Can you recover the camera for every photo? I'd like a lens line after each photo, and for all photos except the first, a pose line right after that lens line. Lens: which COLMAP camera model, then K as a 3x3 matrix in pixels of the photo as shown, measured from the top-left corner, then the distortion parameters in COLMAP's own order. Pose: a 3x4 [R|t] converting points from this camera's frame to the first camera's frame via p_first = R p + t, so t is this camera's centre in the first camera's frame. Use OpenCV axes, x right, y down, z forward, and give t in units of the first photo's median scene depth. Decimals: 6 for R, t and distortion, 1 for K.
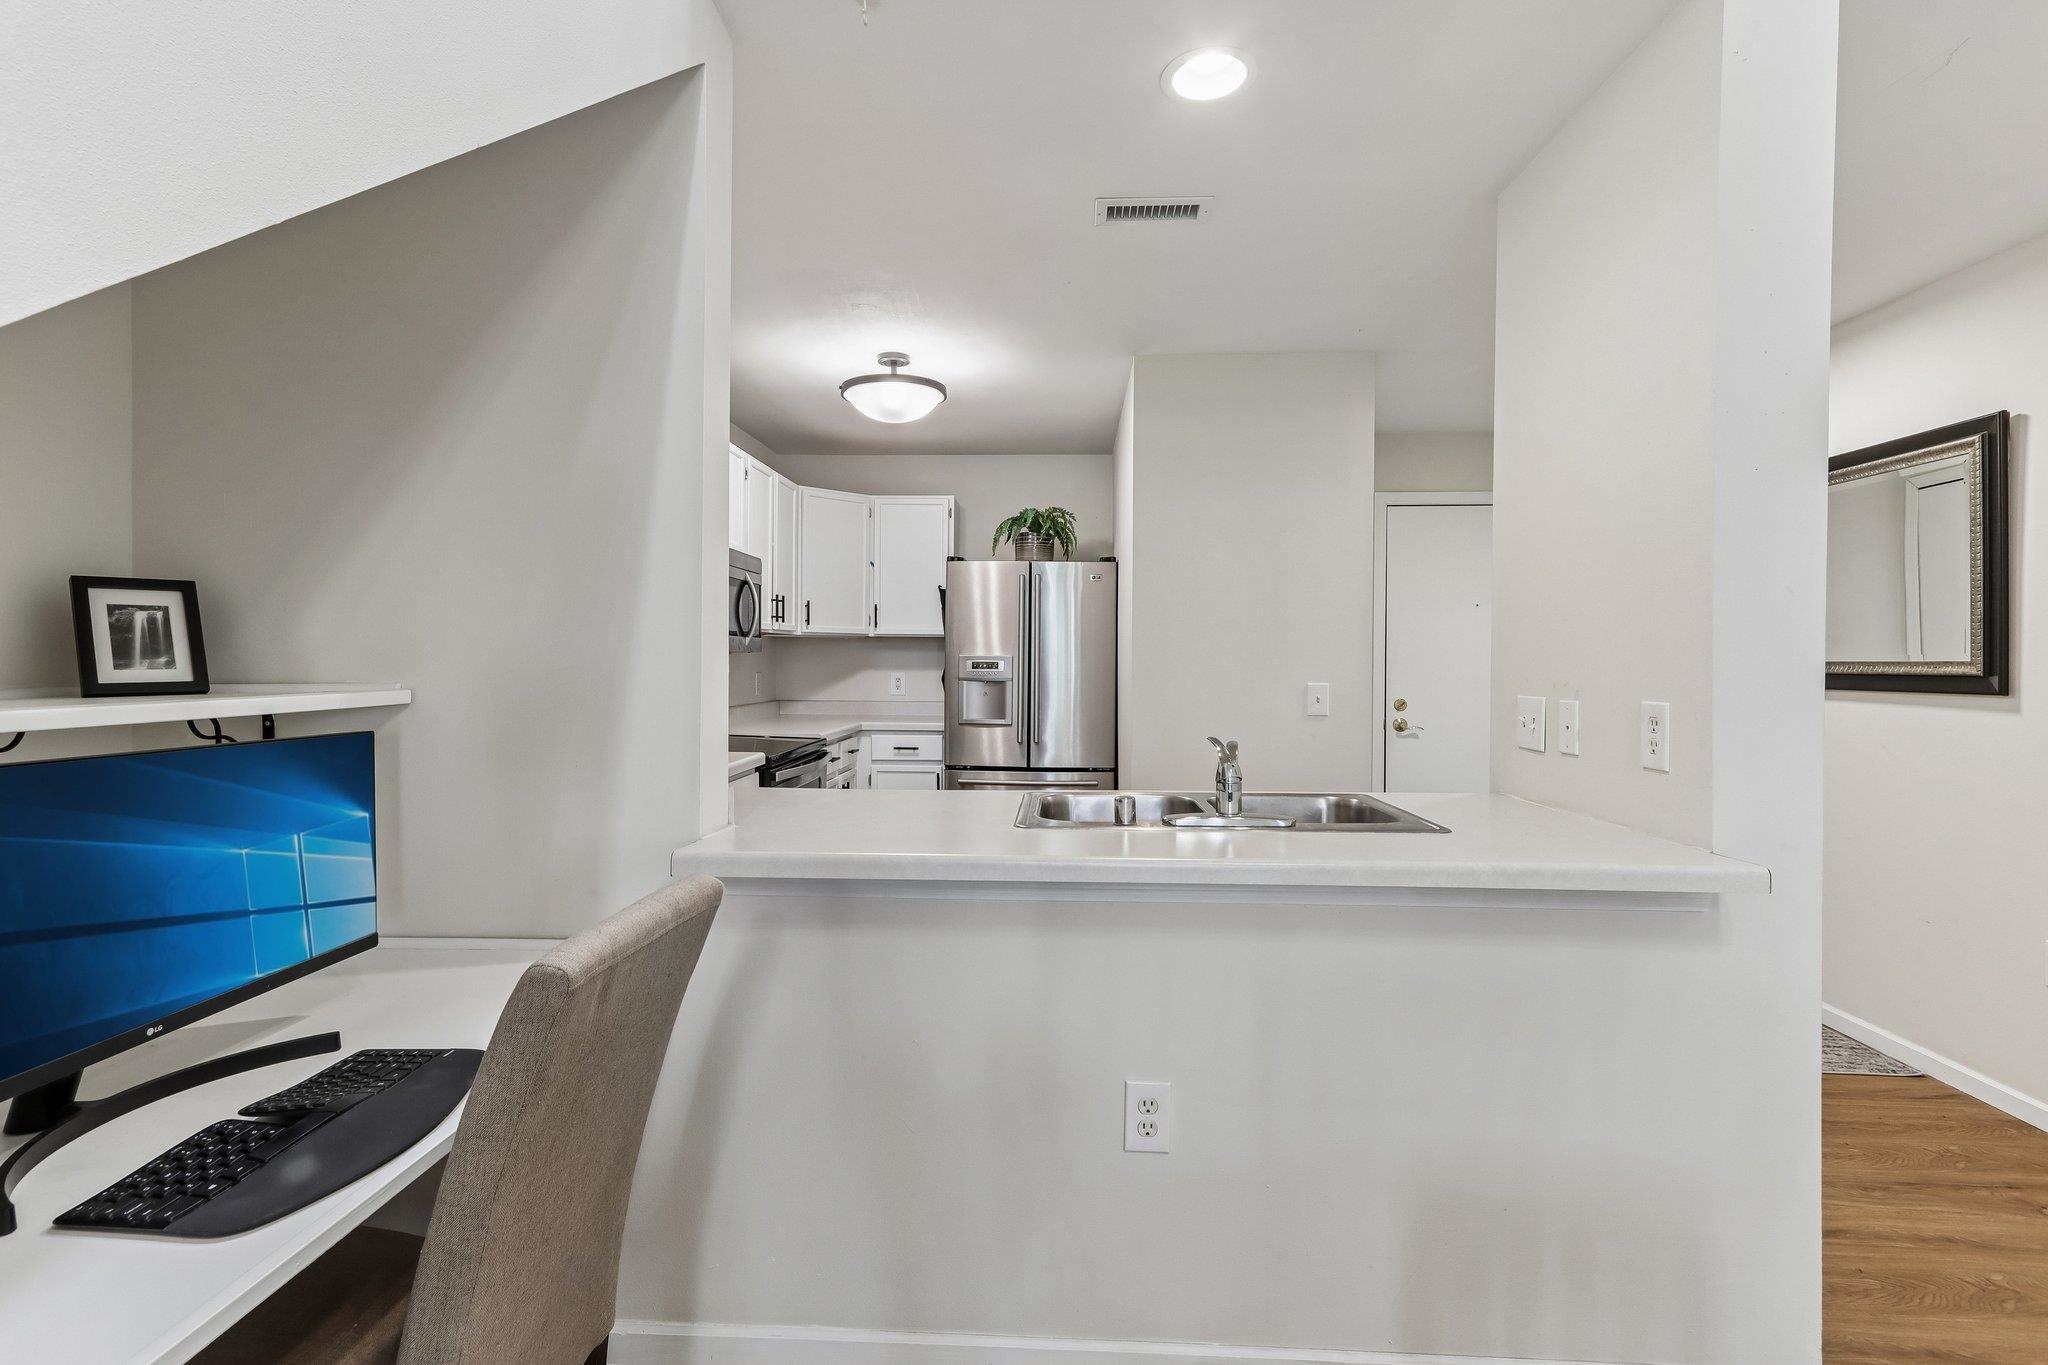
lens RADIAL K [[955.8, 0, 1022.5], [0, 955.8, 665.0], [0, 0, 1]] dist [0.011214, 0.000189]
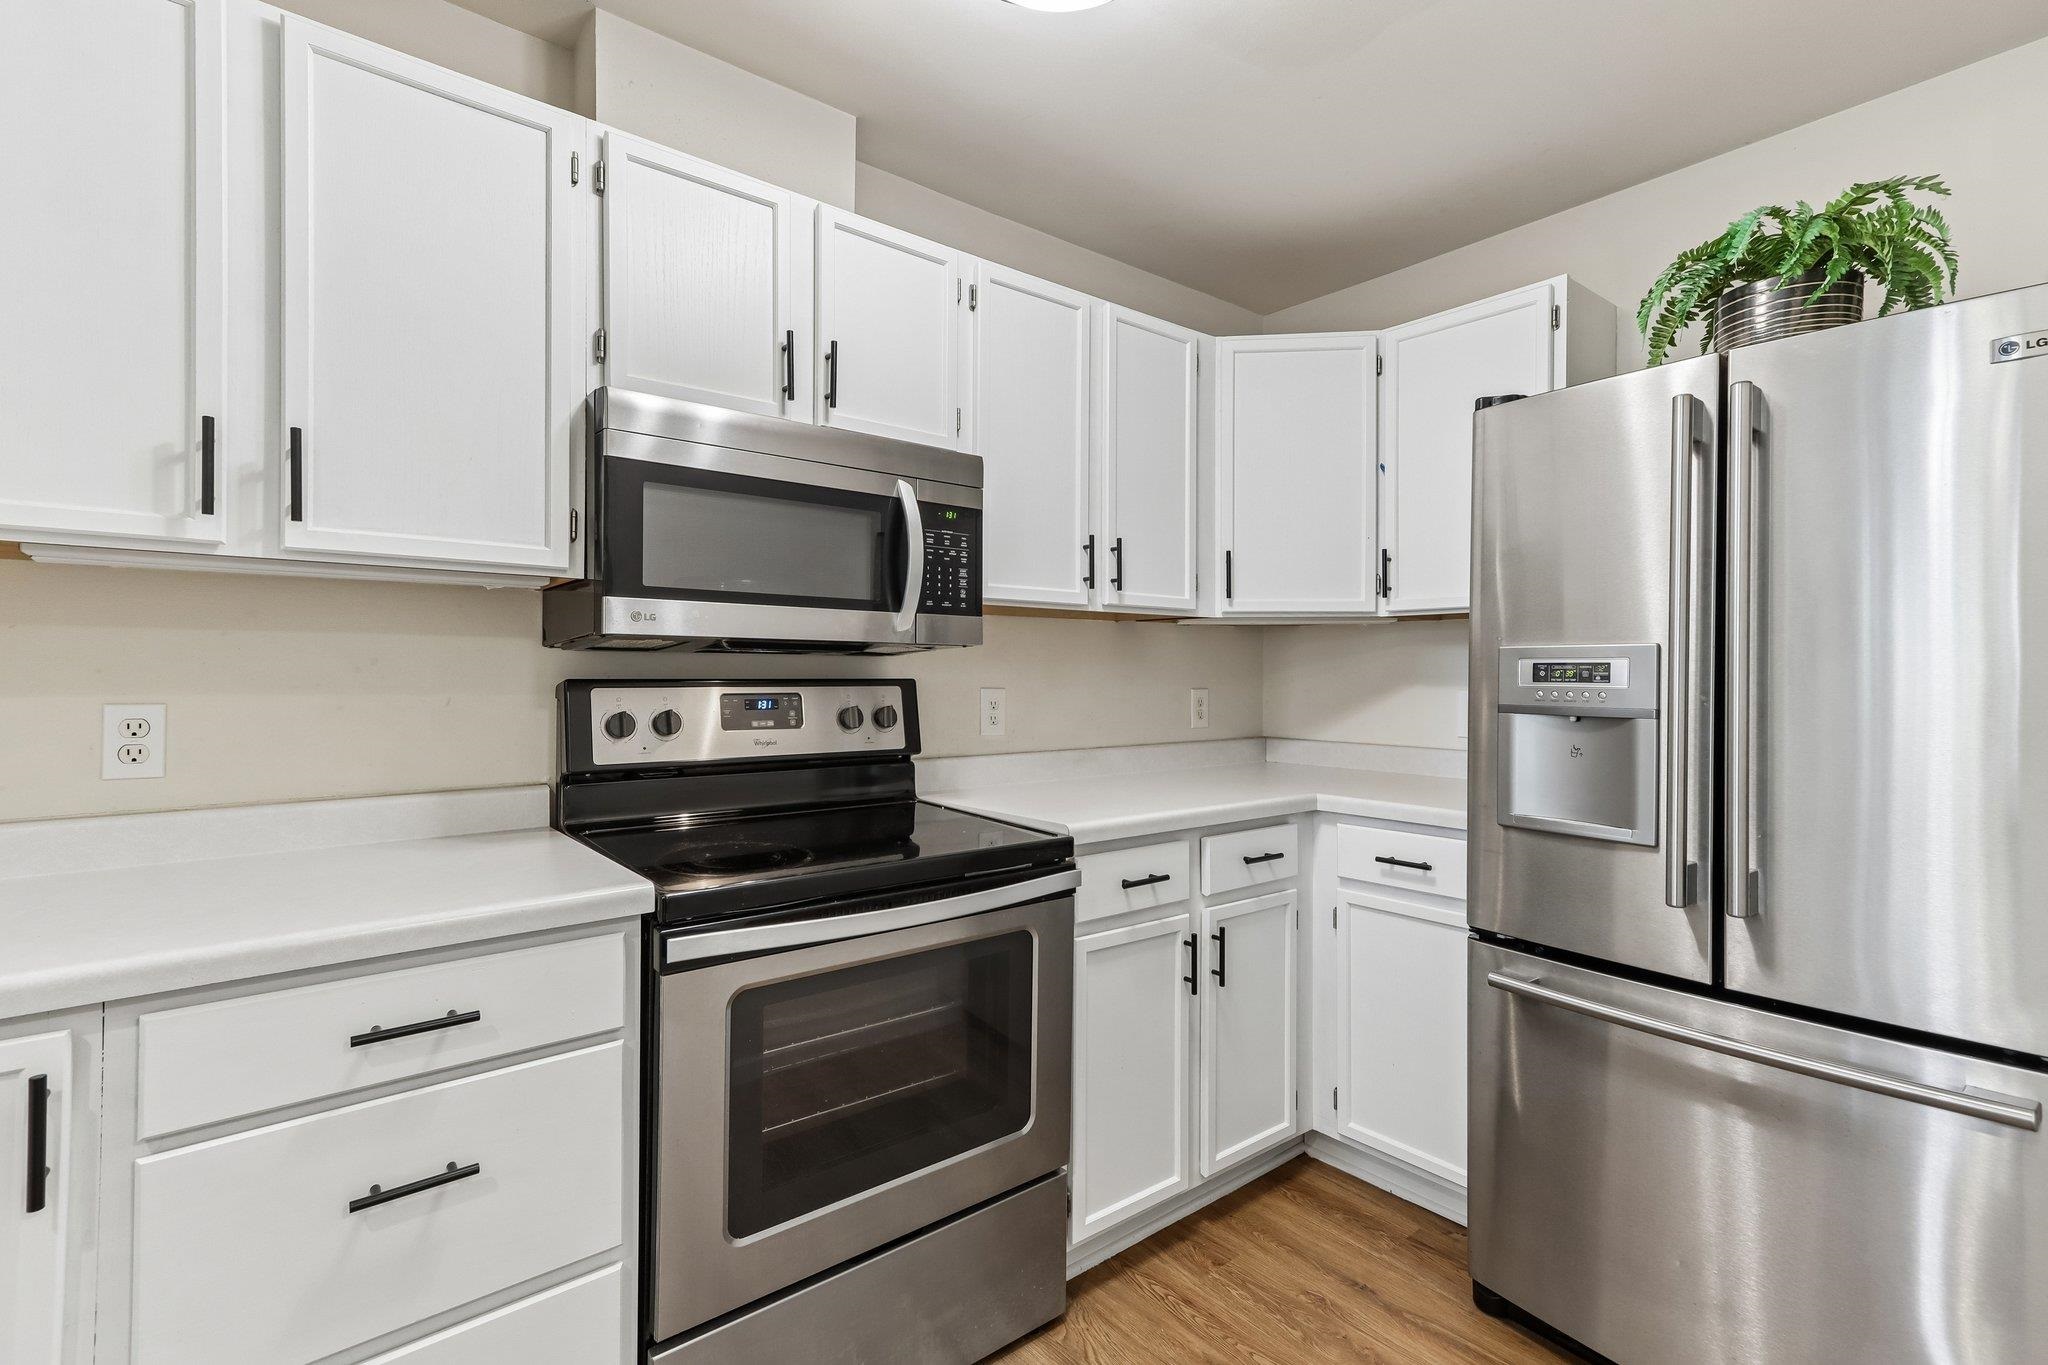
lens RADIAL K [[939.9, 0, 1020.9], [0, 939.9, 671.5], [0, 0, 1]] dist [0.013325, 0.000774]
pose [[0.661826, -0.006013, -0.749633, 0.090045], [-0.003380, 0.999934, -0.011005, 0.004662], [0.749650, 0.009818, 0.661762, 0.600653]]
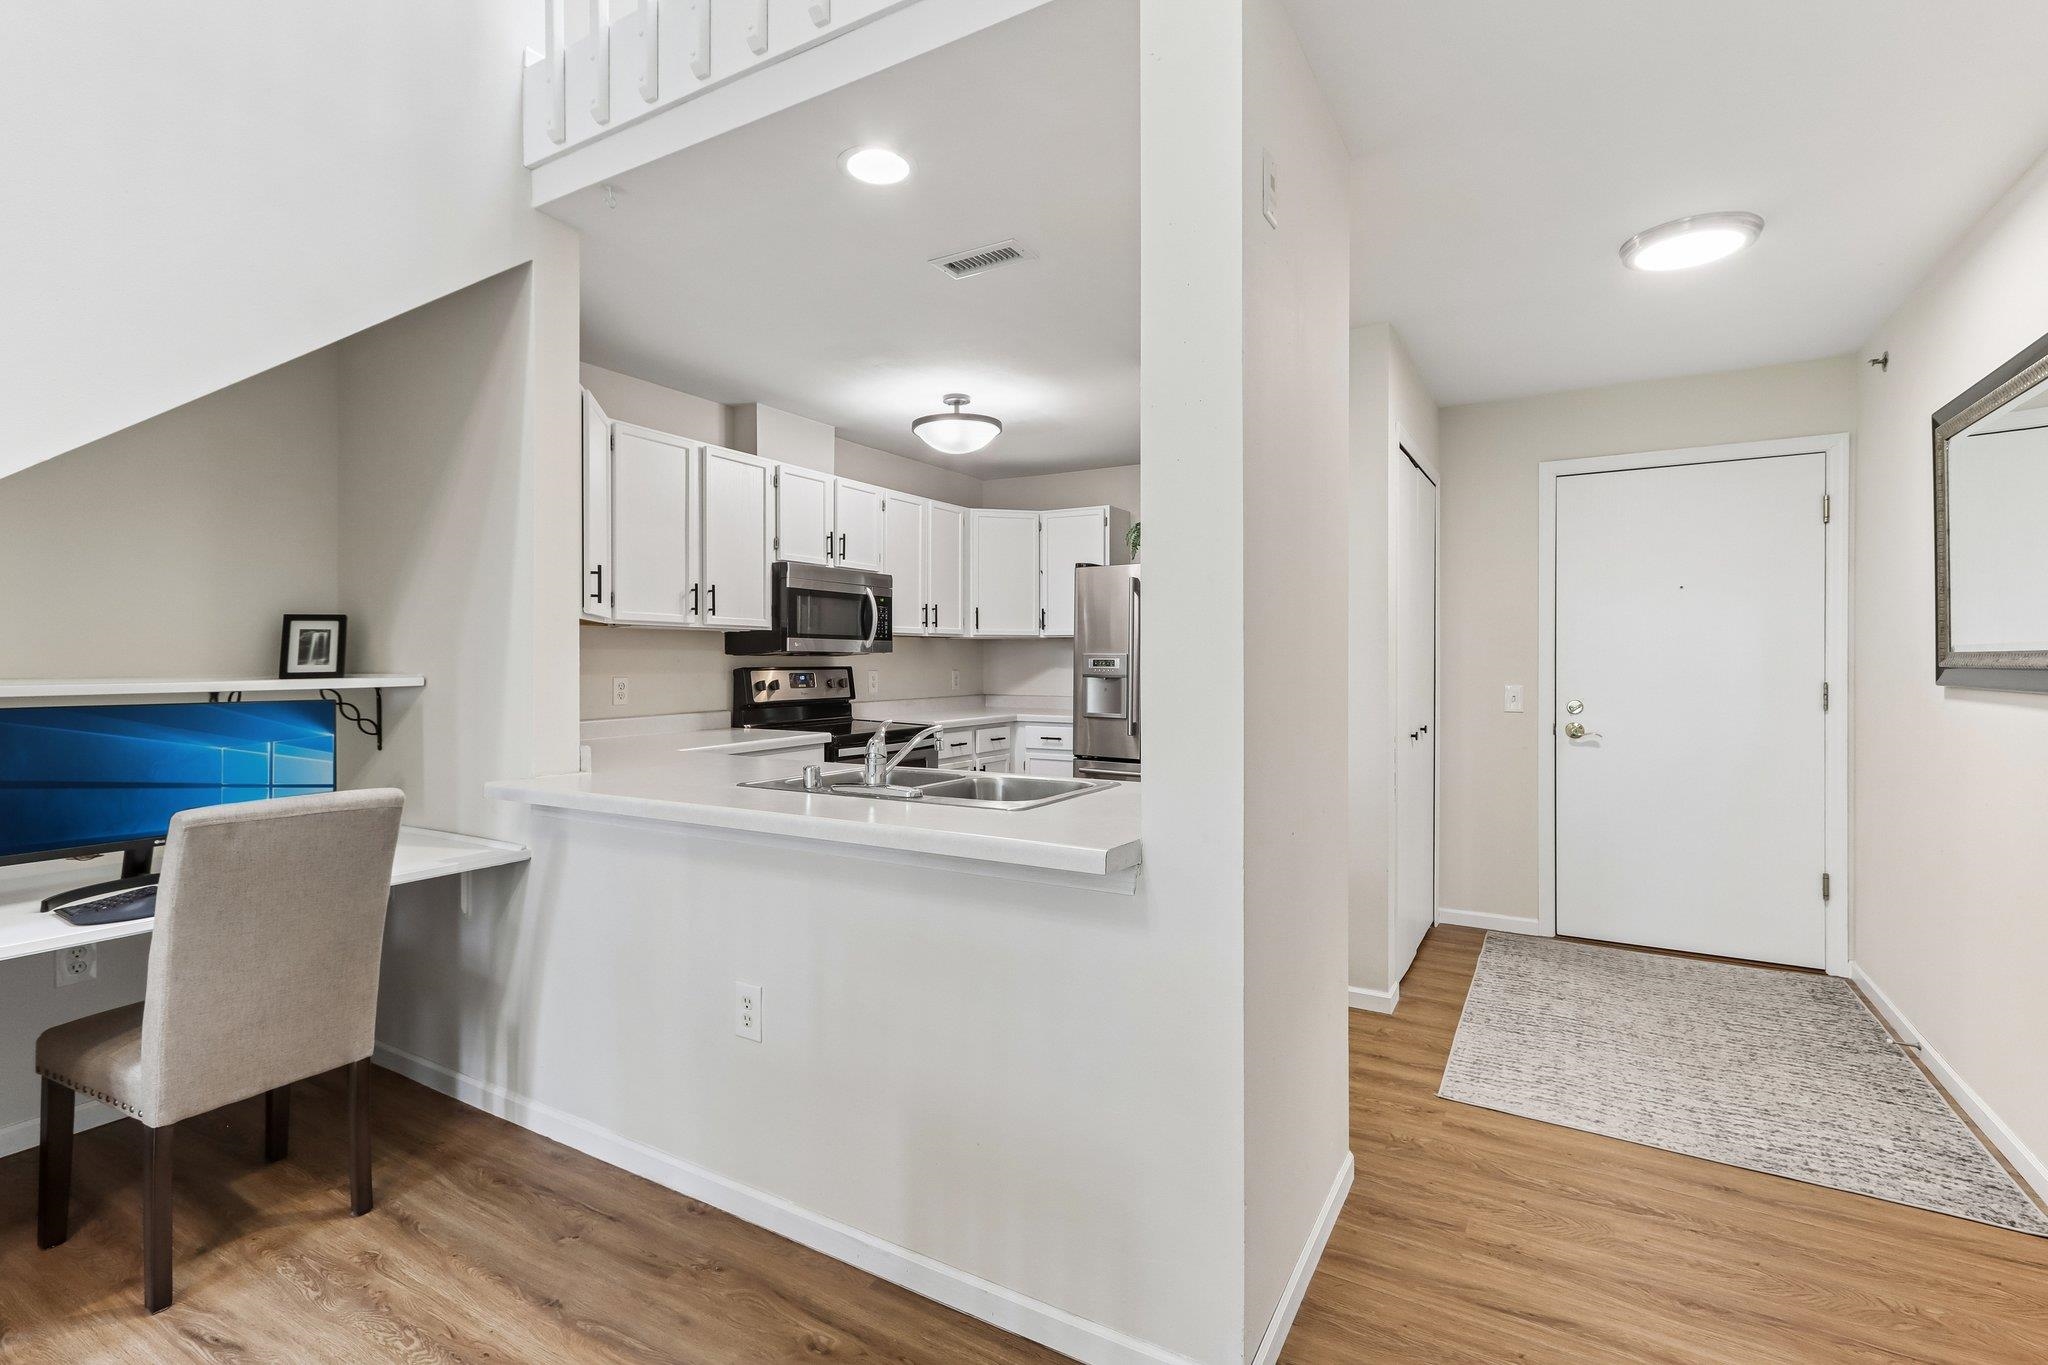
lens RADIAL K [[944.9, 0, 1020.1], [0, 944.9, 663.3], [0, 0, 1]] dist [0.010927, 0.000496]
pose [[0.885242, -0.003812, -0.465115, 0.367568], [0.002948, 0.999992, -0.002584, 0.003301], [0.465121, 0.000916, 0.885247, 0.016047]]
